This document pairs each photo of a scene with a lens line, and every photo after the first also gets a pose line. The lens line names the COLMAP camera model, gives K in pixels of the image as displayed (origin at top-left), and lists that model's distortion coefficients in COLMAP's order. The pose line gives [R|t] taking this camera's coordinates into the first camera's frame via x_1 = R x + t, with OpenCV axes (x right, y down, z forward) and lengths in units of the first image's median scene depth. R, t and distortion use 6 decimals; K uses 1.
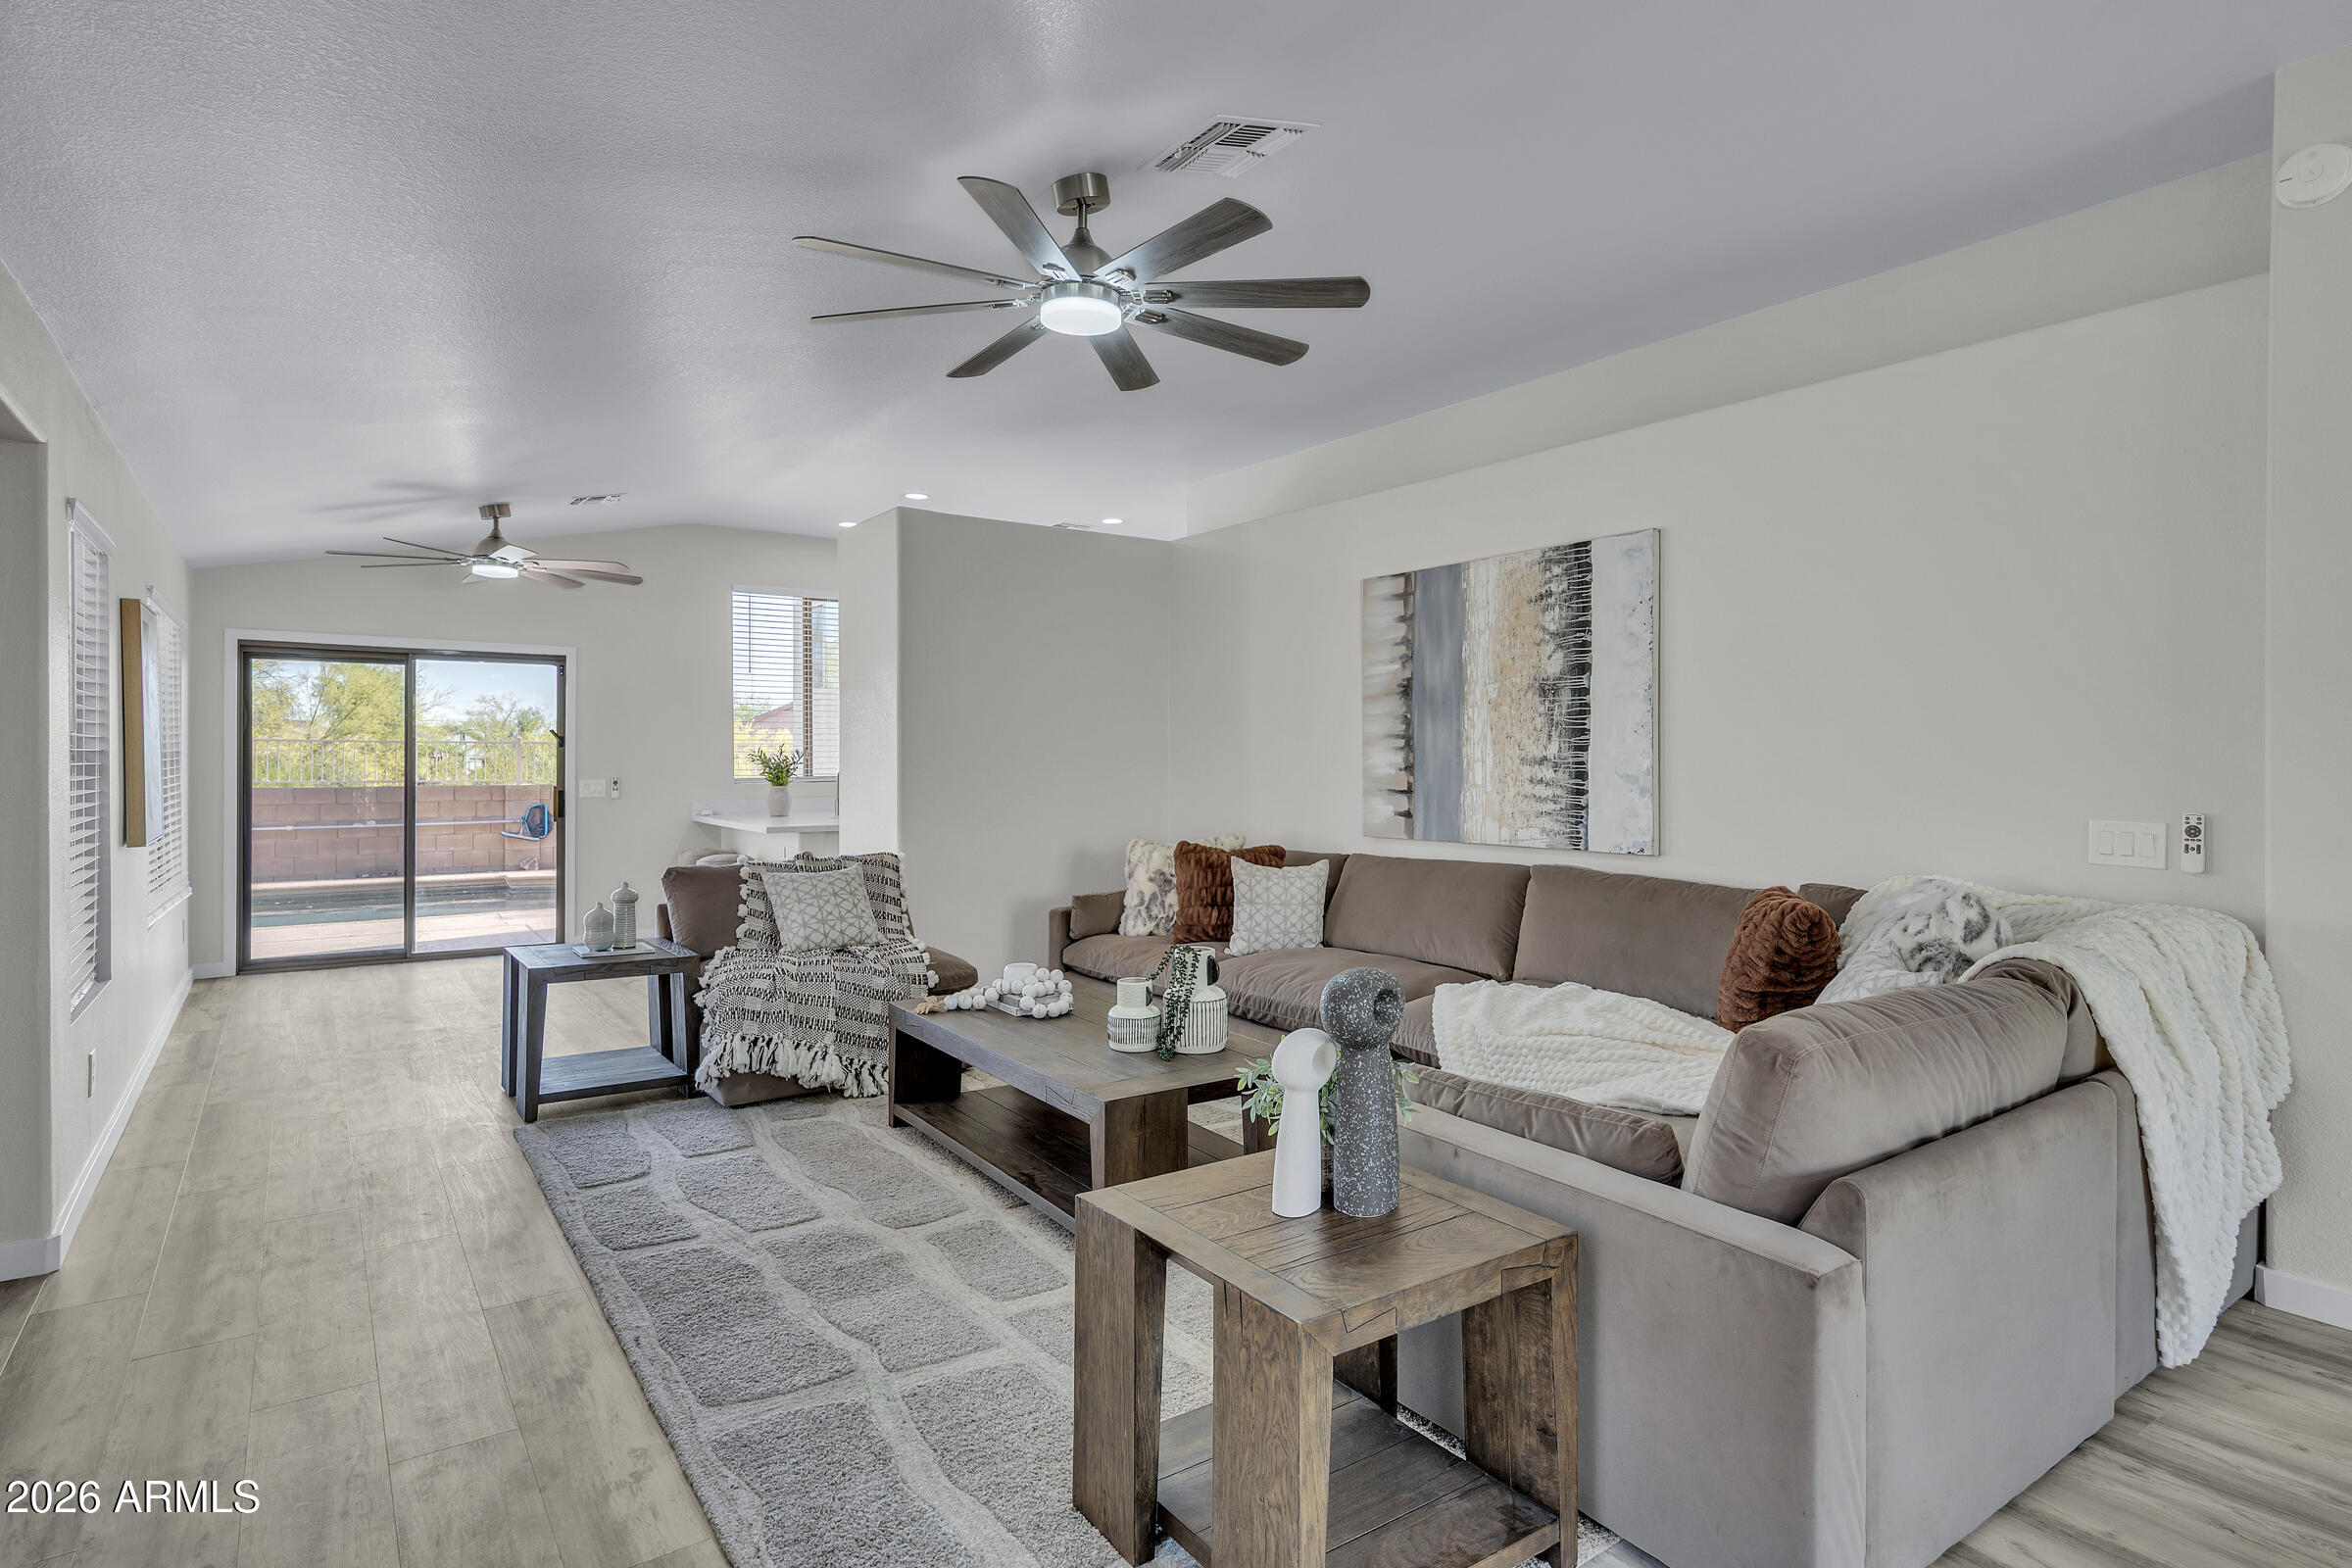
lens RADIAL K [[1222.9, 0, 1171.2], [0, 1222.9, 763.2], [0, 0, 1]] dist [0.010576, 0.000874]
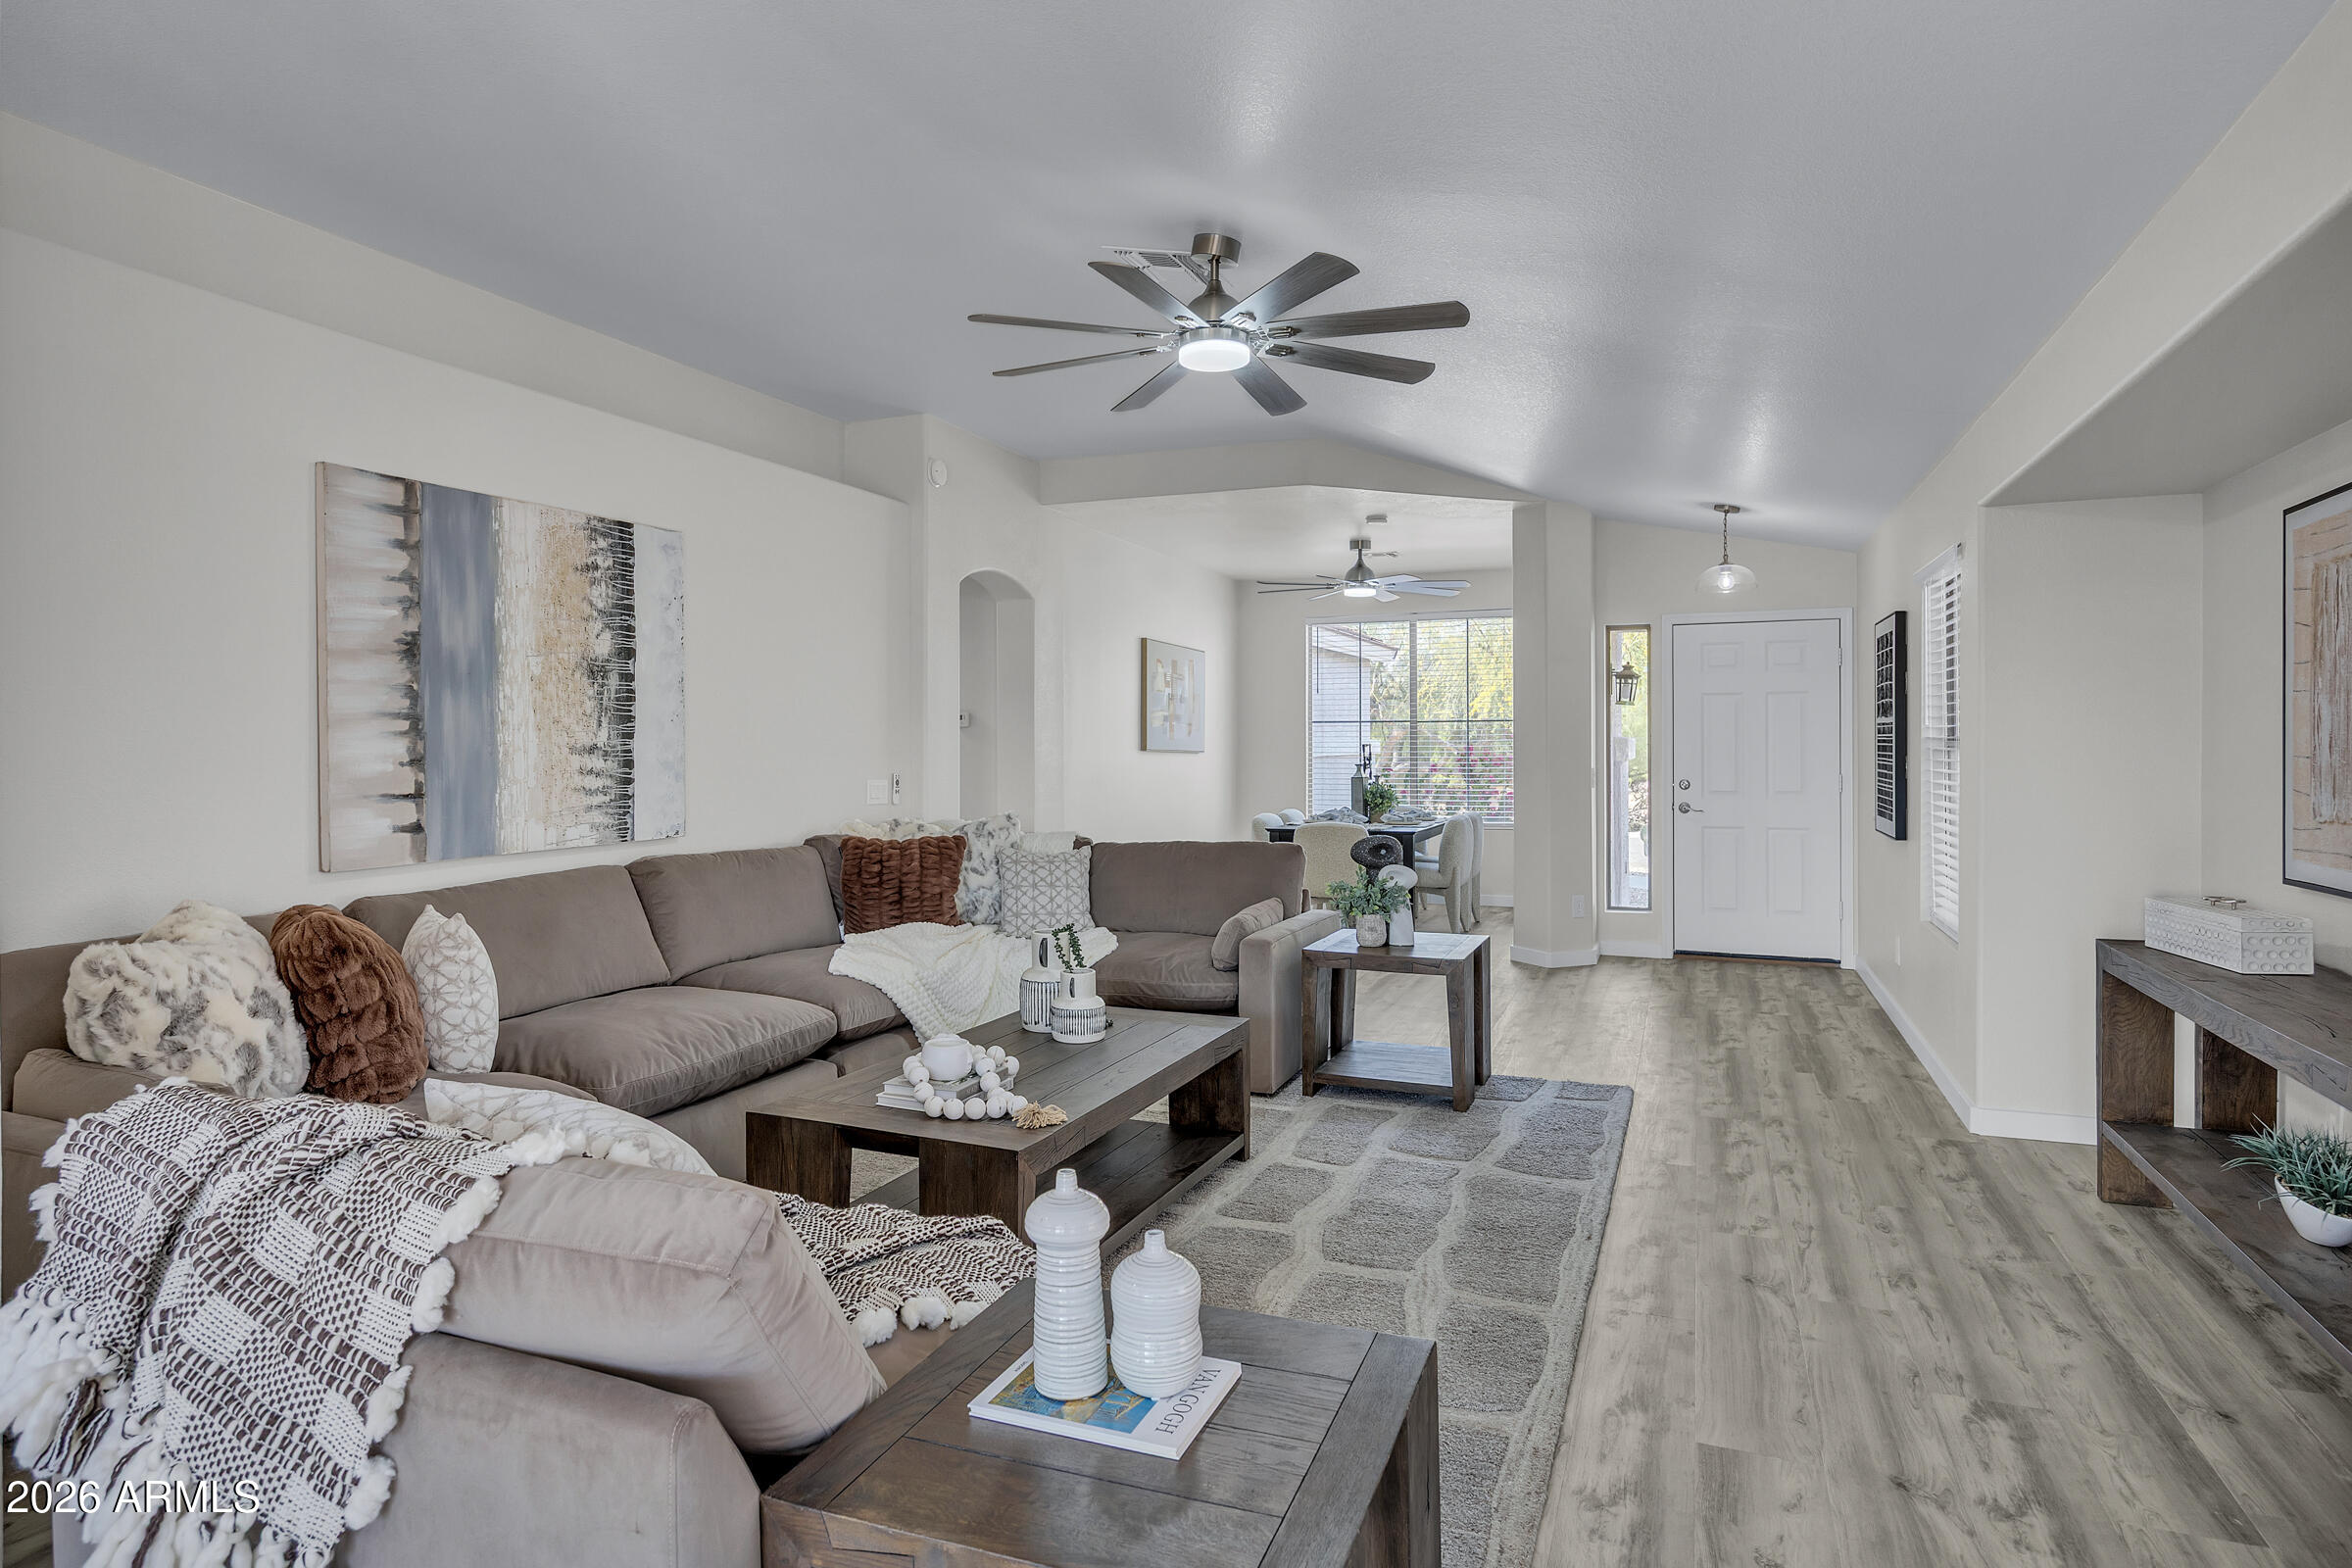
lens RADIAL K [[1324.0, 0, 1164.4], [0, 1324.0, 755.7], [0, 0, 1]] dist [-0.002885, 0.000614]
pose [[-0.538079, -0.007835, 0.842858, -0.713631], [0.007174, 0.999878, 0.013875, -0.007280], [-0.842864, 0.013513, -0.537957, 1.112703]]
